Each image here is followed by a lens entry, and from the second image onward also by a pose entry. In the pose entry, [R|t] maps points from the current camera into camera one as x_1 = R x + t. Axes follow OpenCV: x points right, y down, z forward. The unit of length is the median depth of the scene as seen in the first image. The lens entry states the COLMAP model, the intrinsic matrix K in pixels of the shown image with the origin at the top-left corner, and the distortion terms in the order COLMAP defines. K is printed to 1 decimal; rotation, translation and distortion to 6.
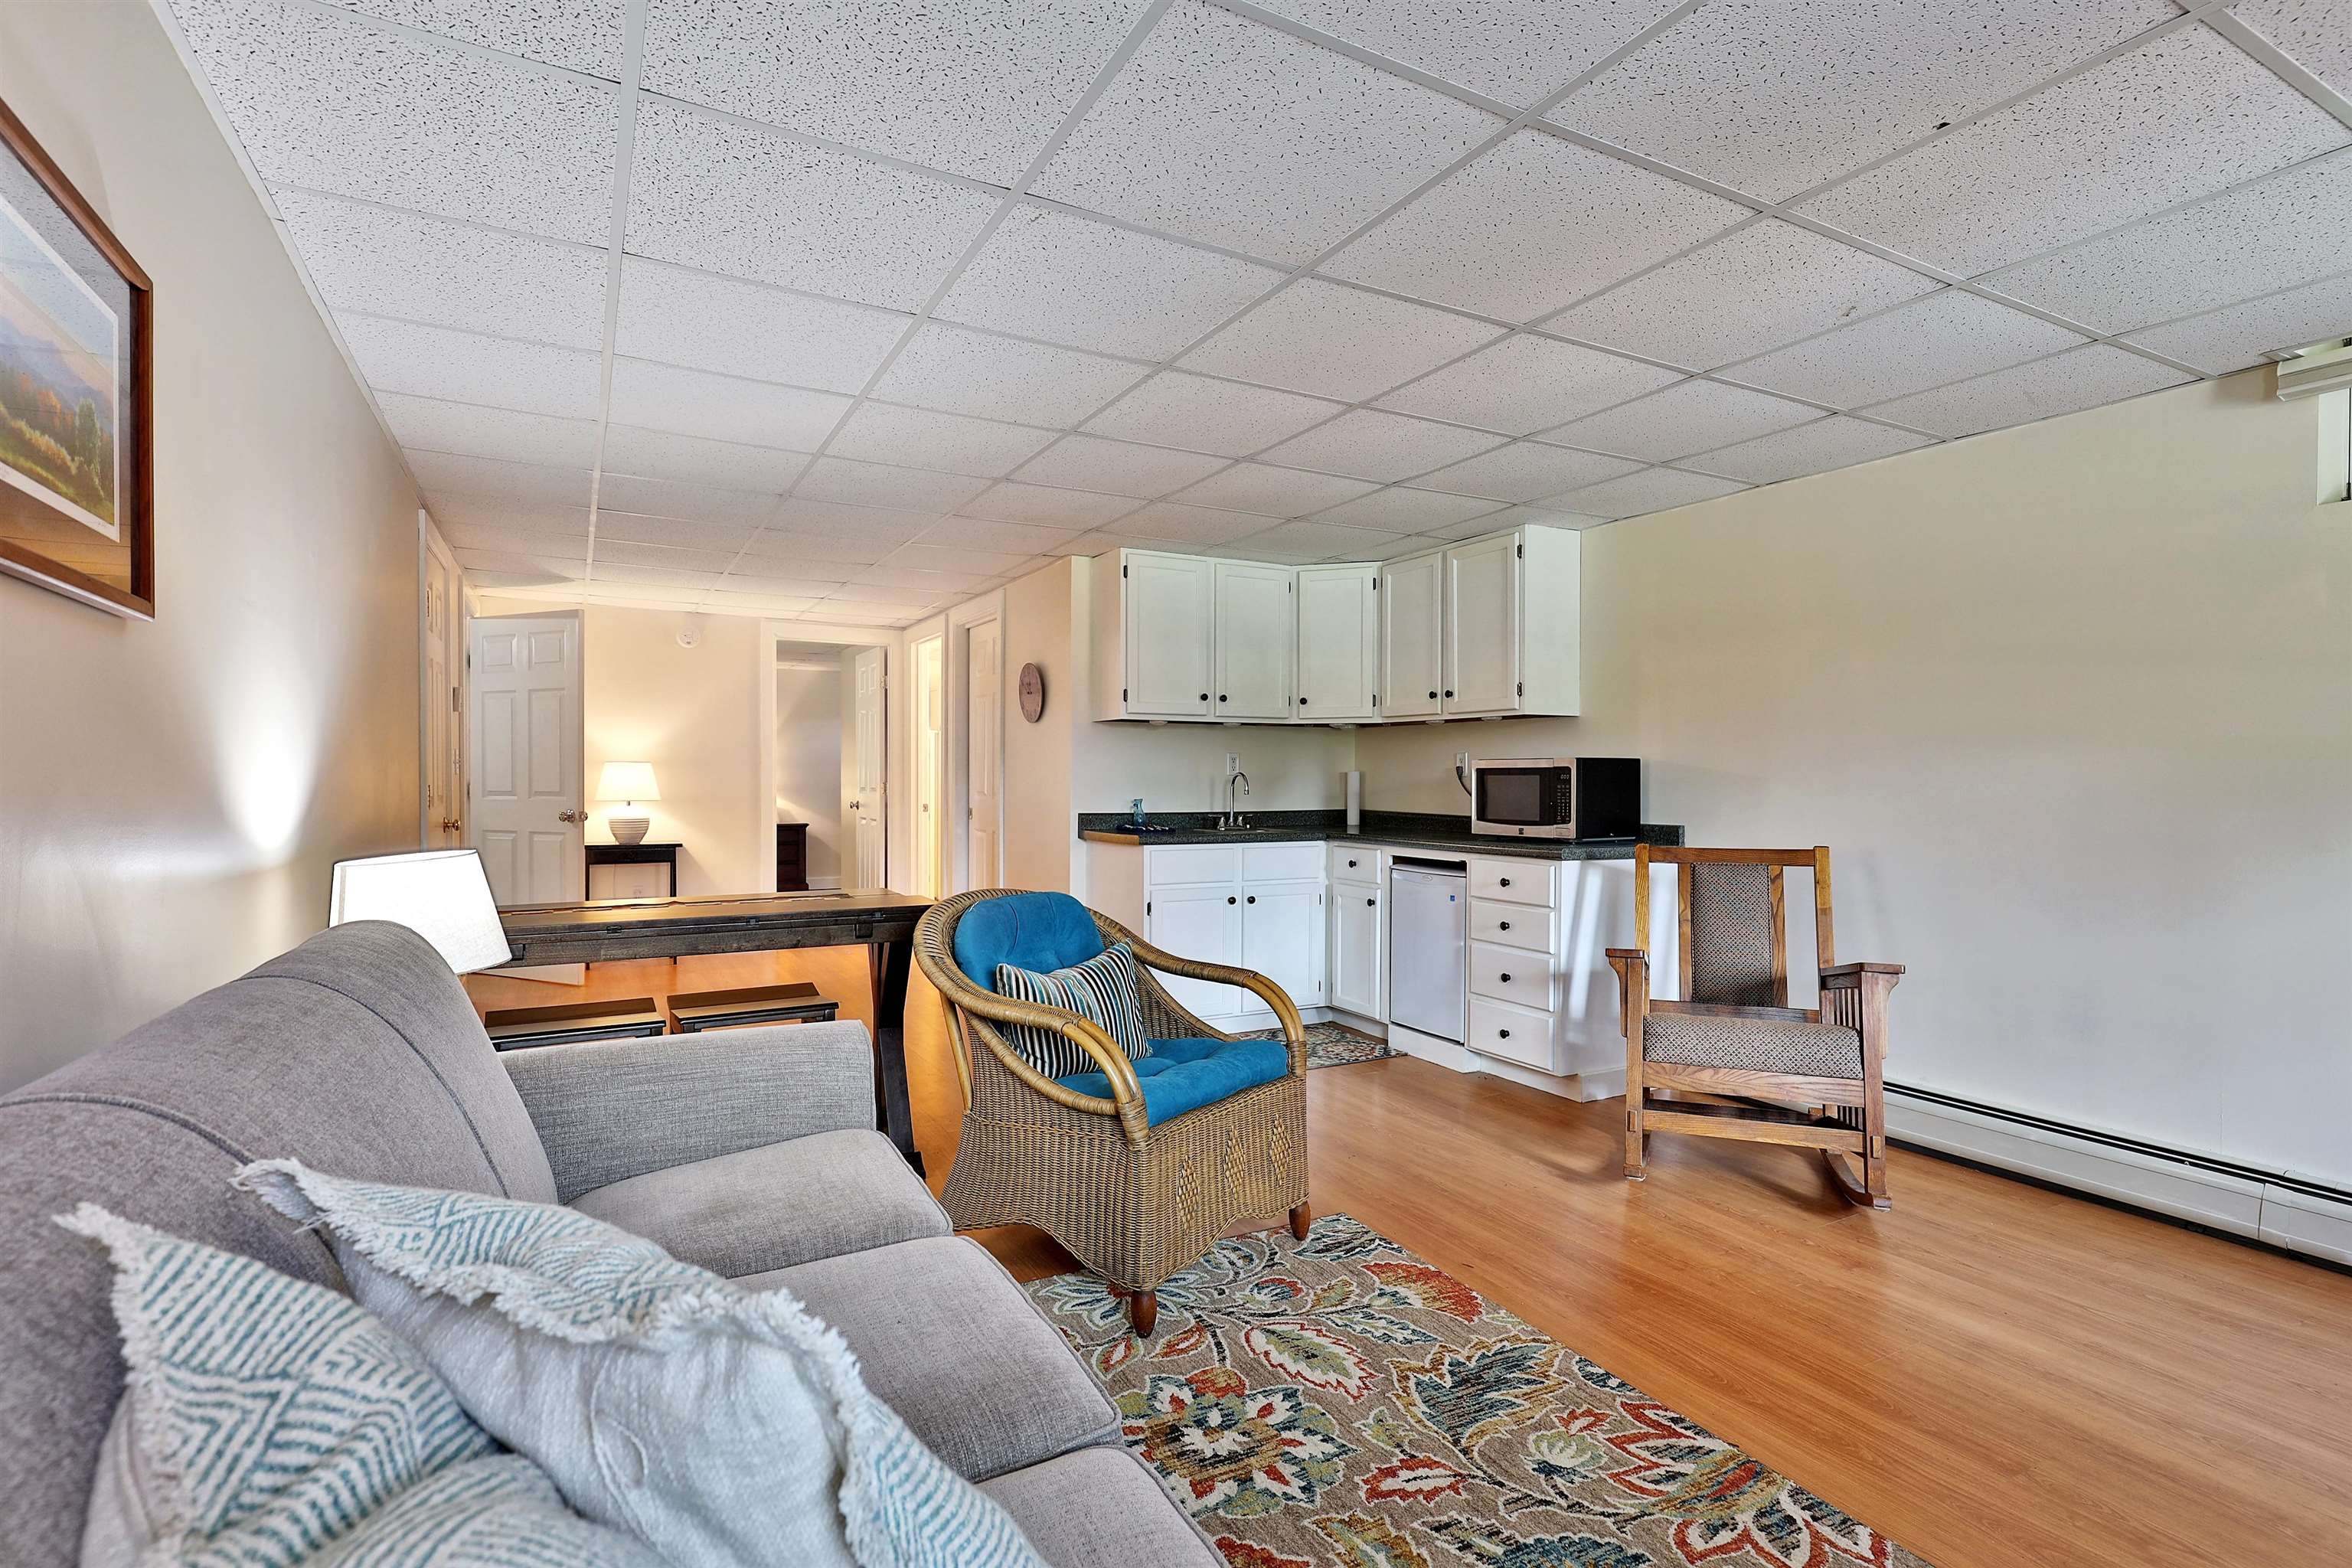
lens RADIAL K [[1136.1, 0, 1186.0], [0, 1136.1, 778.3], [0, 0, 1]] dist [0.000230, 0.000177]
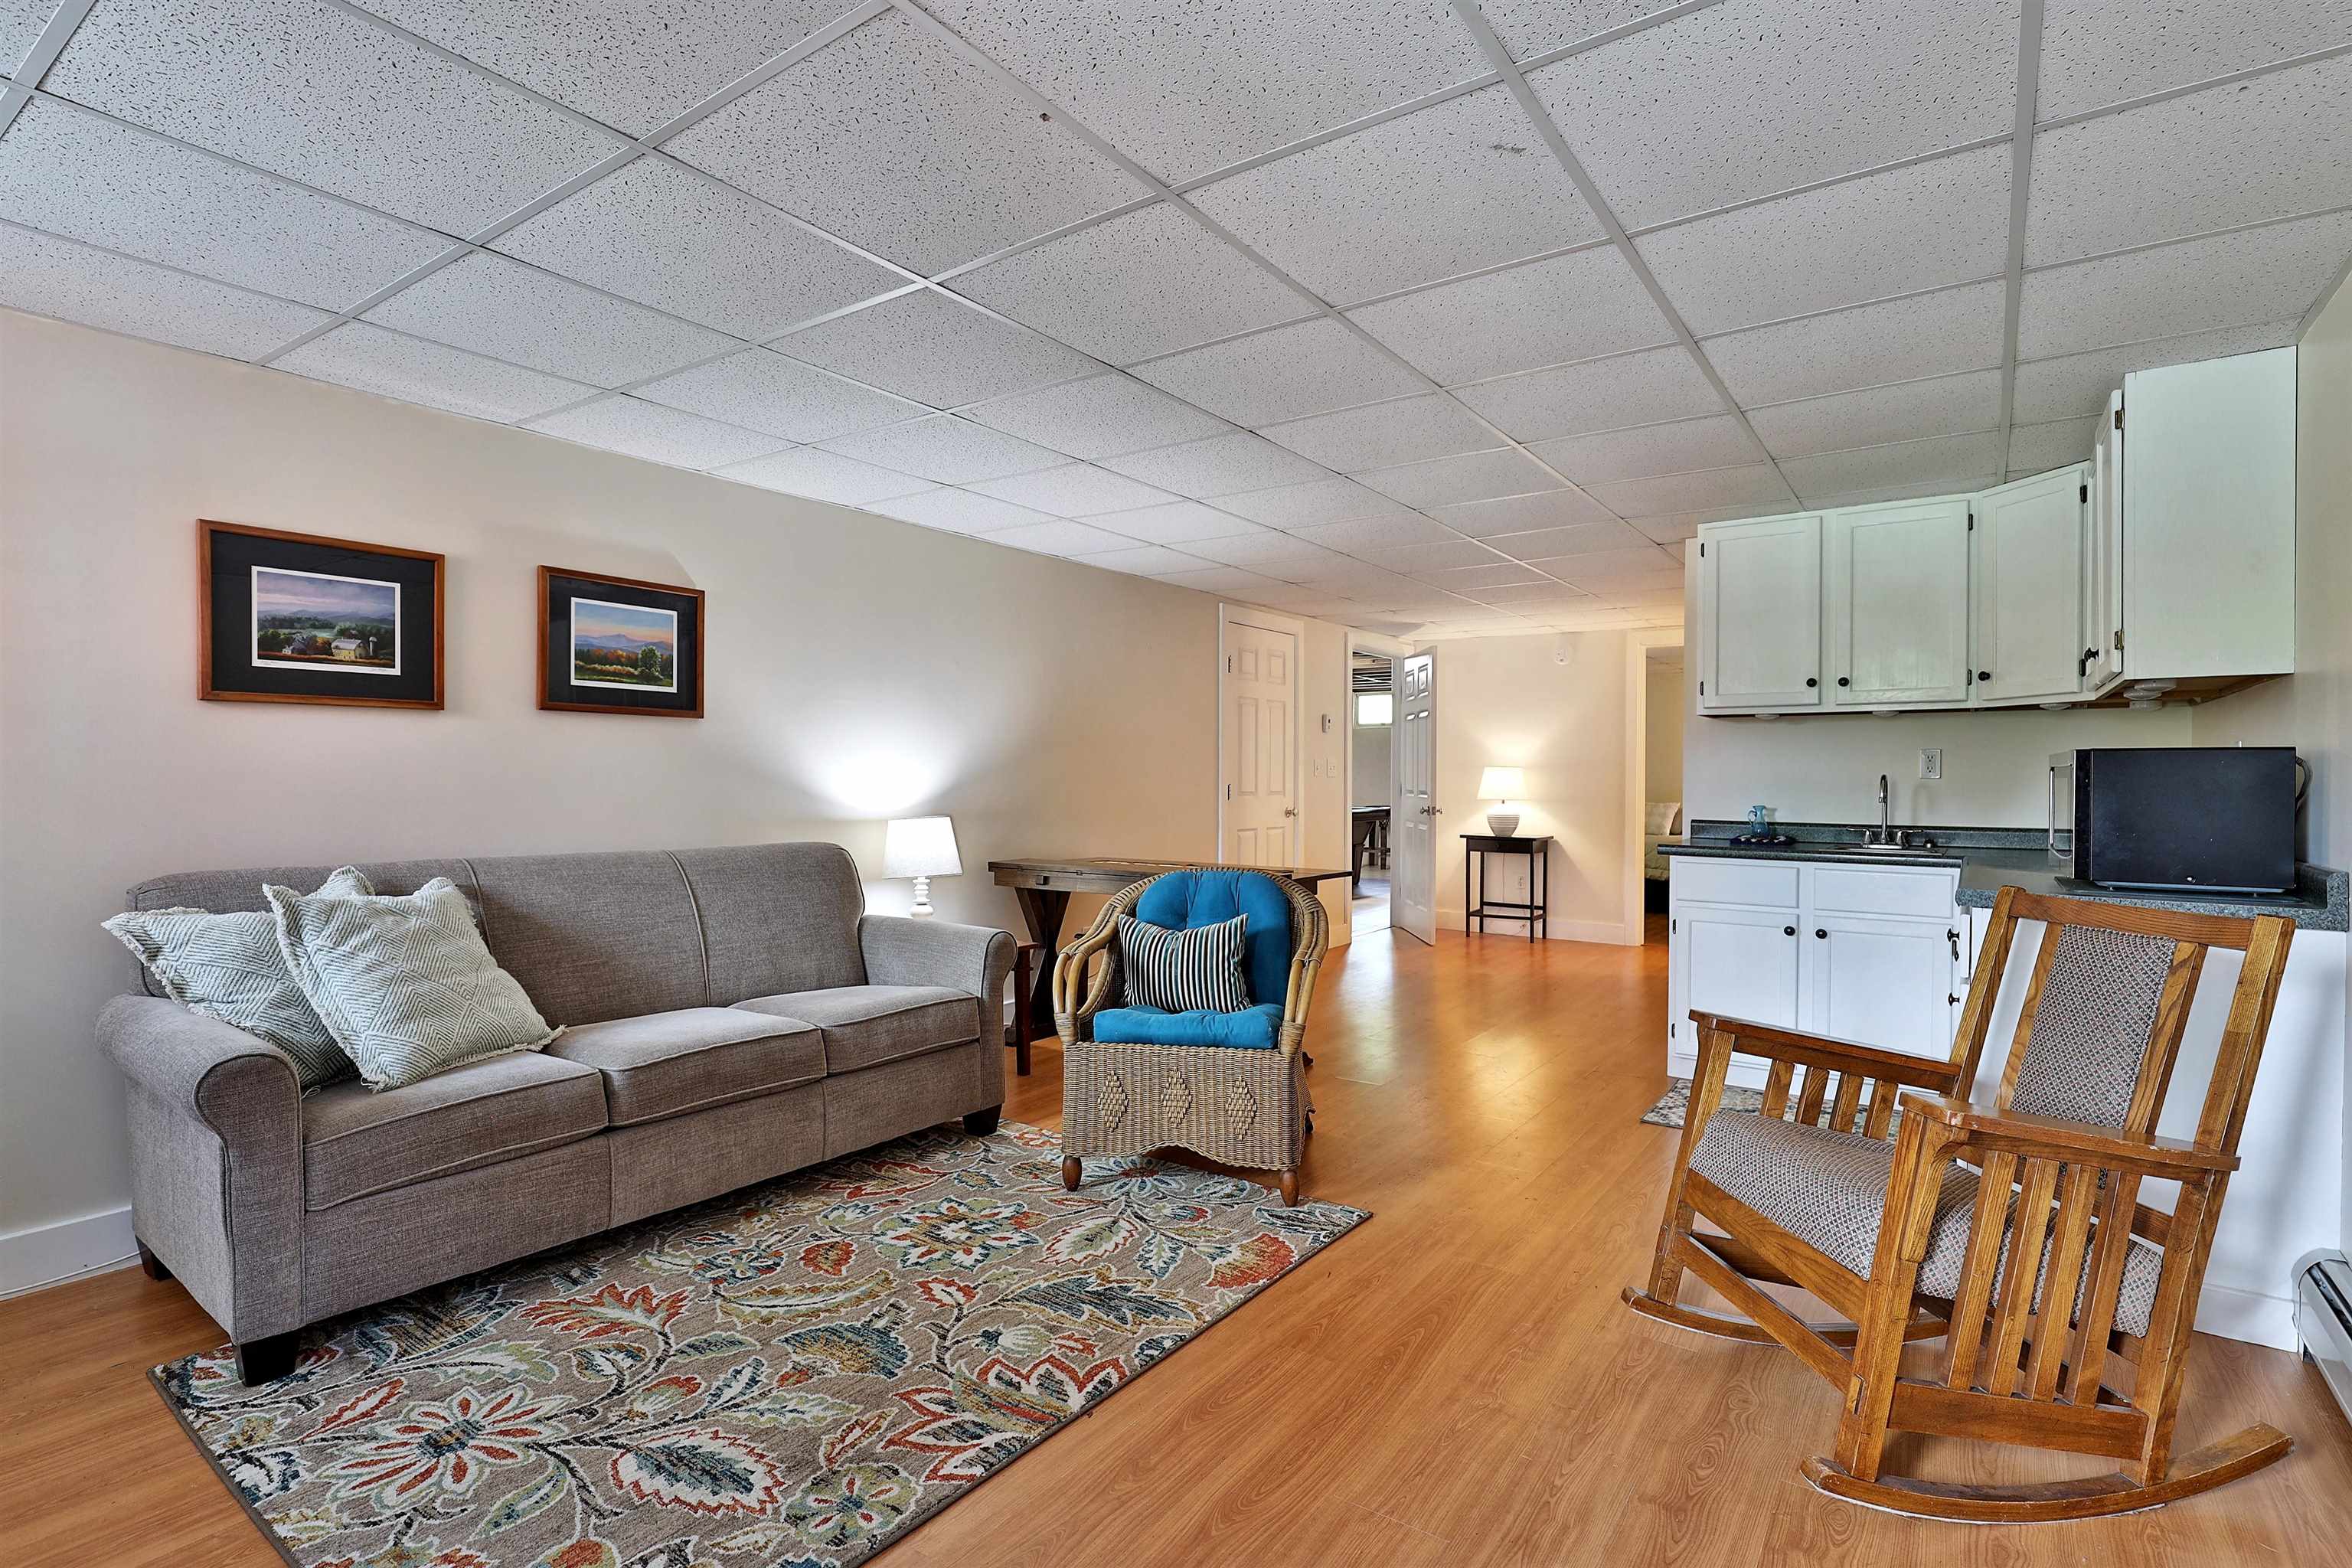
lens RADIAL K [[1136.1, 0, 1186.2], [0, 1136.1, 786.7], [0, 0, 1]] dist [0.000230, 0.000177]
pose [[0.444959, 0.007341, -0.895521, 1.272066], [-0.003843, 0.999973, 0.006288, 0.000429], [0.895542, 0.000644, 0.444976, 0.535202]]
